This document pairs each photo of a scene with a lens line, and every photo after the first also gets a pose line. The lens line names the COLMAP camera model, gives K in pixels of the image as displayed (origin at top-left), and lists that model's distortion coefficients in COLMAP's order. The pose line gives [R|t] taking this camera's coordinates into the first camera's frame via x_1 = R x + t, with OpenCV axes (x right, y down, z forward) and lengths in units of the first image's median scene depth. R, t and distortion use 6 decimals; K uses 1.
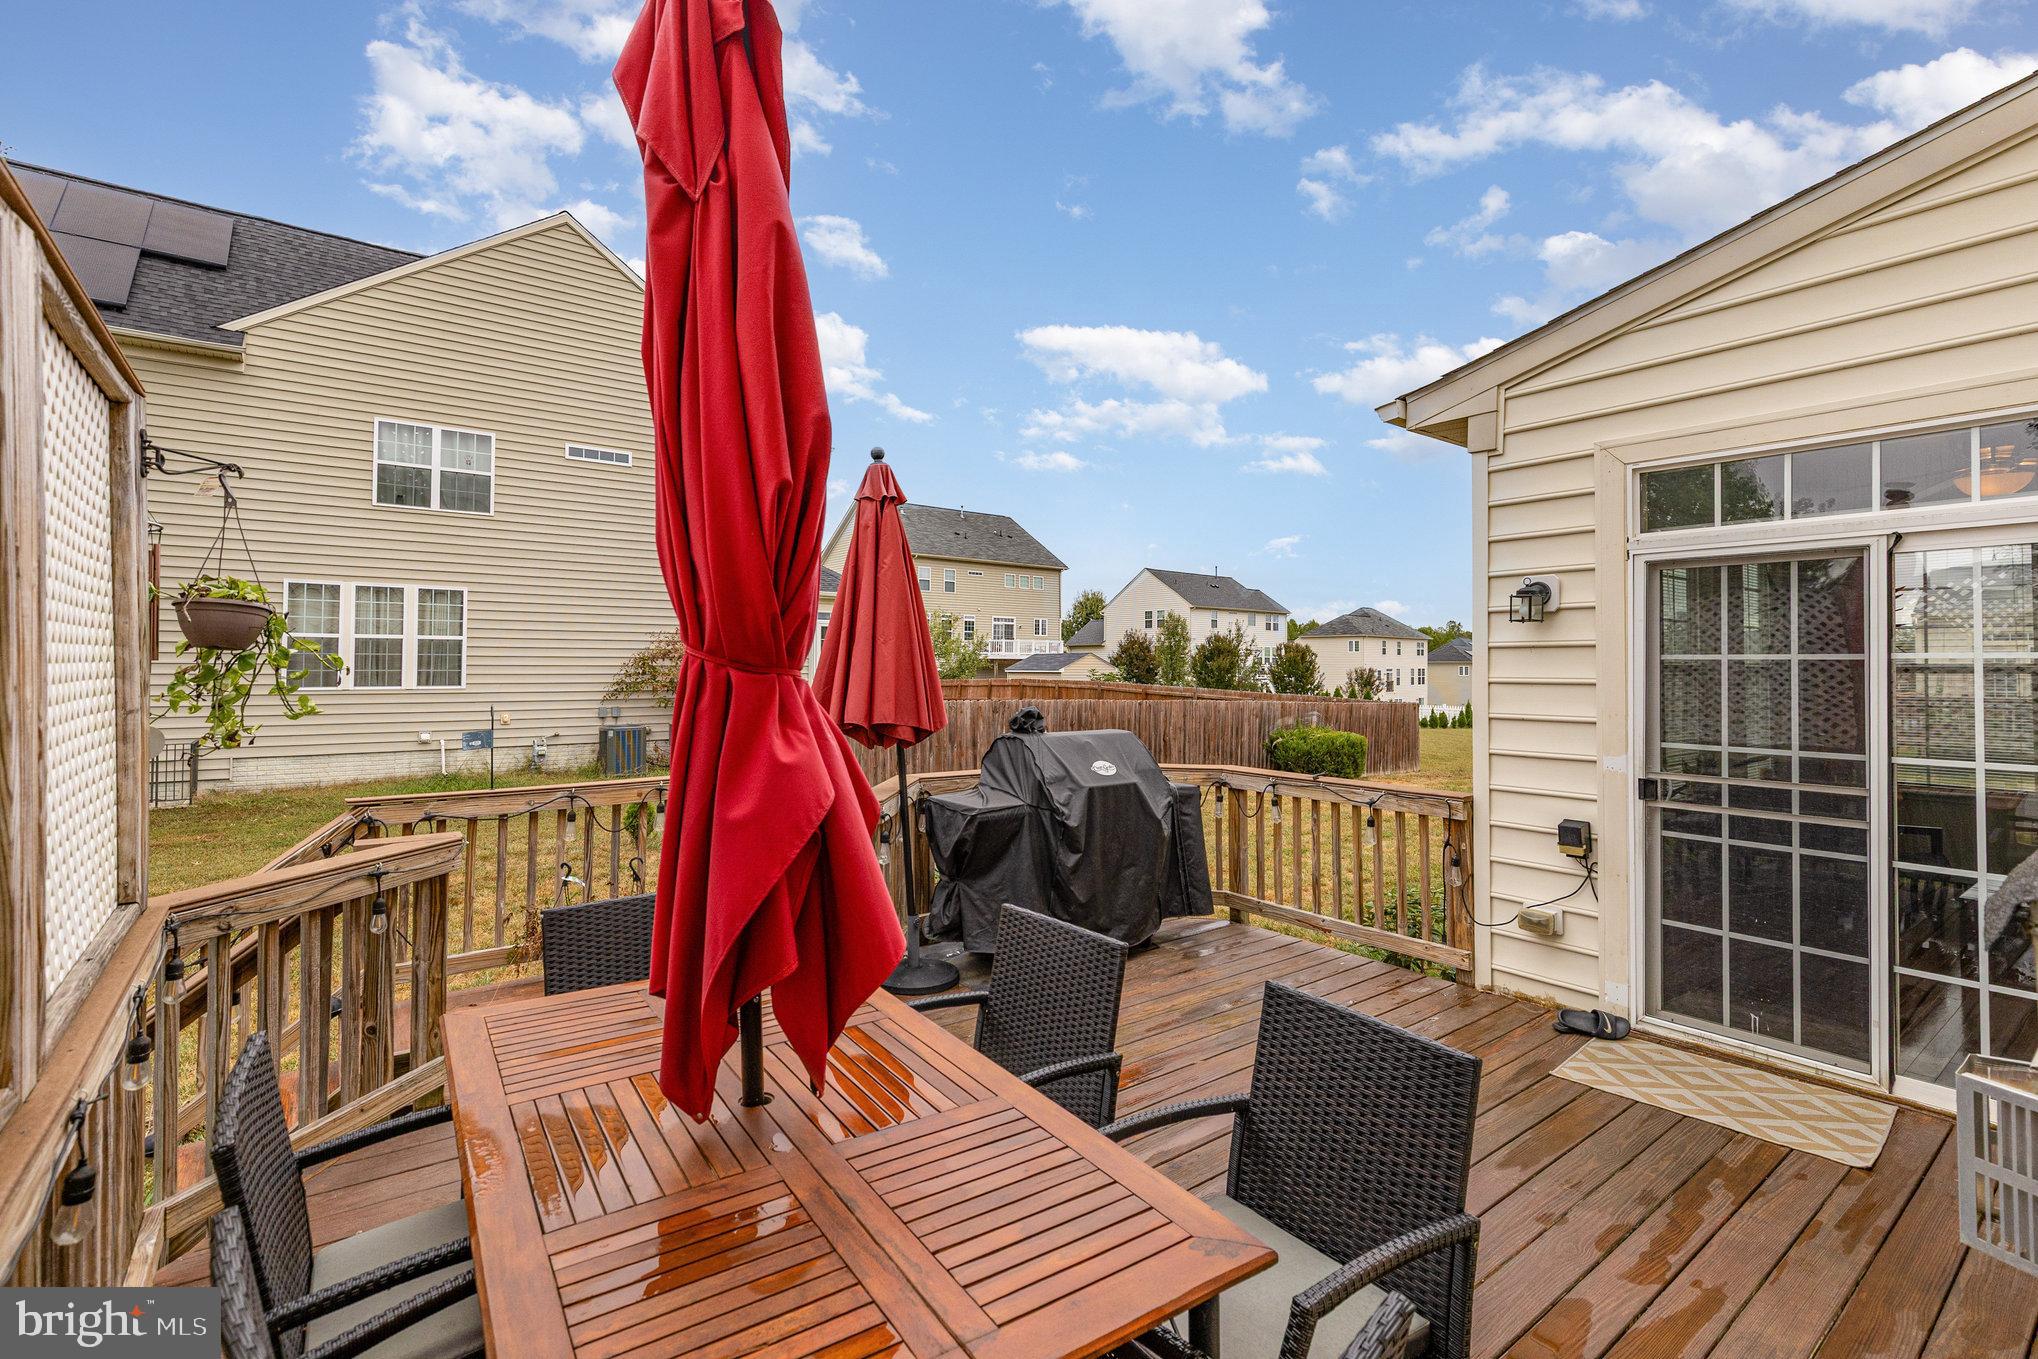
lens RADIAL K [[920.4, 0, 1017.4], [0, 920.4, 663.2], [0, 0, 1]] dist [-0.000684, 0.000191]
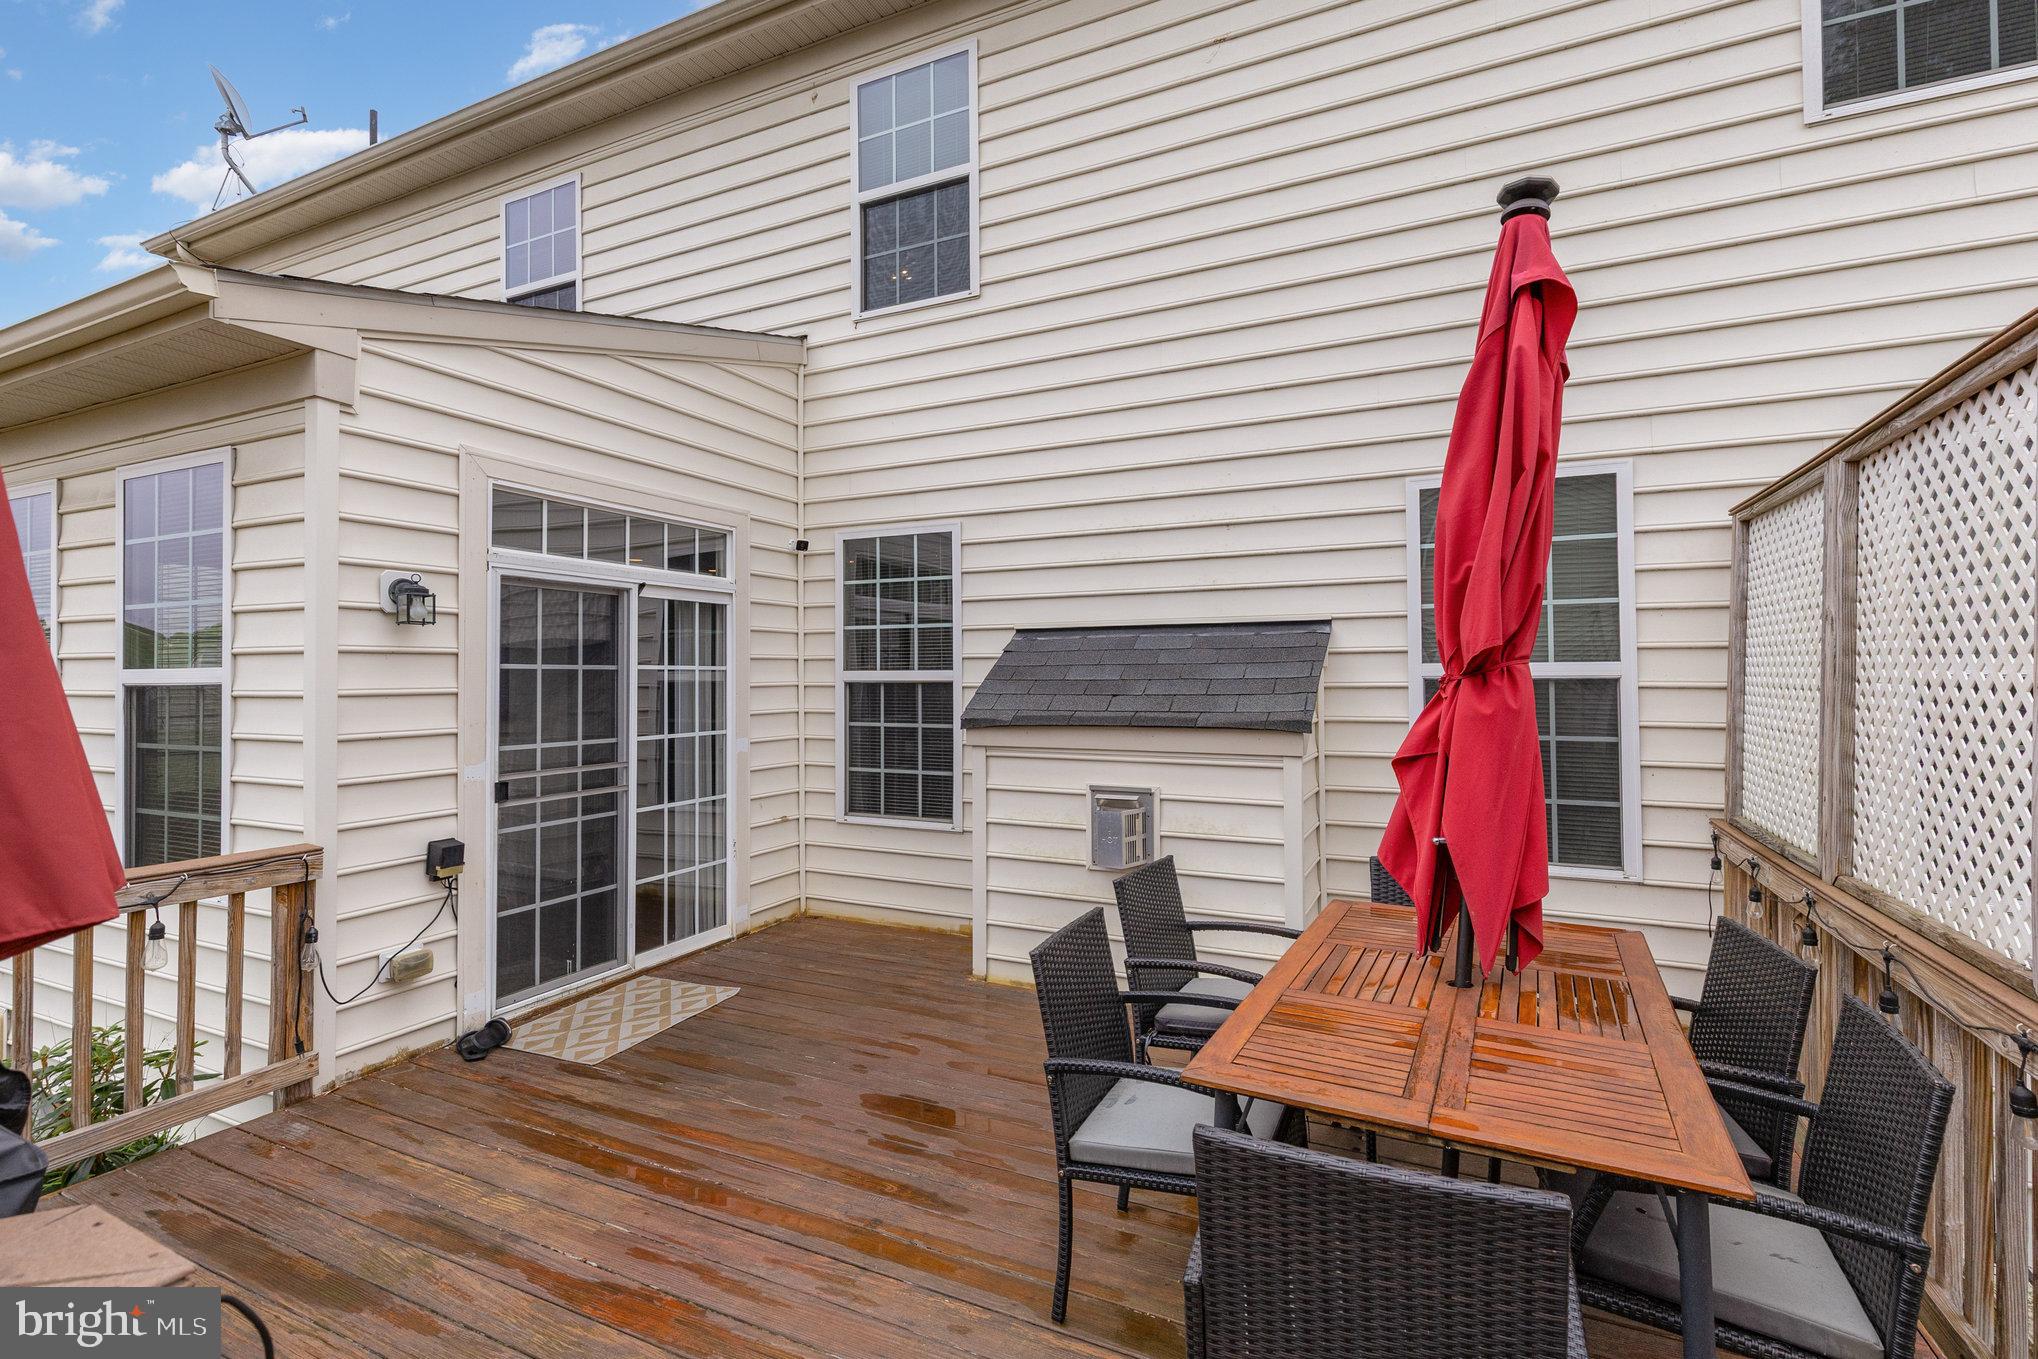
lens RADIAL K [[920.4, 0, 1024.3], [0, 920.4, 669.9], [0, 0, 1]] dist [-0.000684, 0.000191]
pose [[-0.460636, 0.003326, 0.887583, -0.541450], [-0.003029, 0.999981, -0.005319, 0.001556], [-0.887584, -0.005139, -0.460618, 0.987263]]
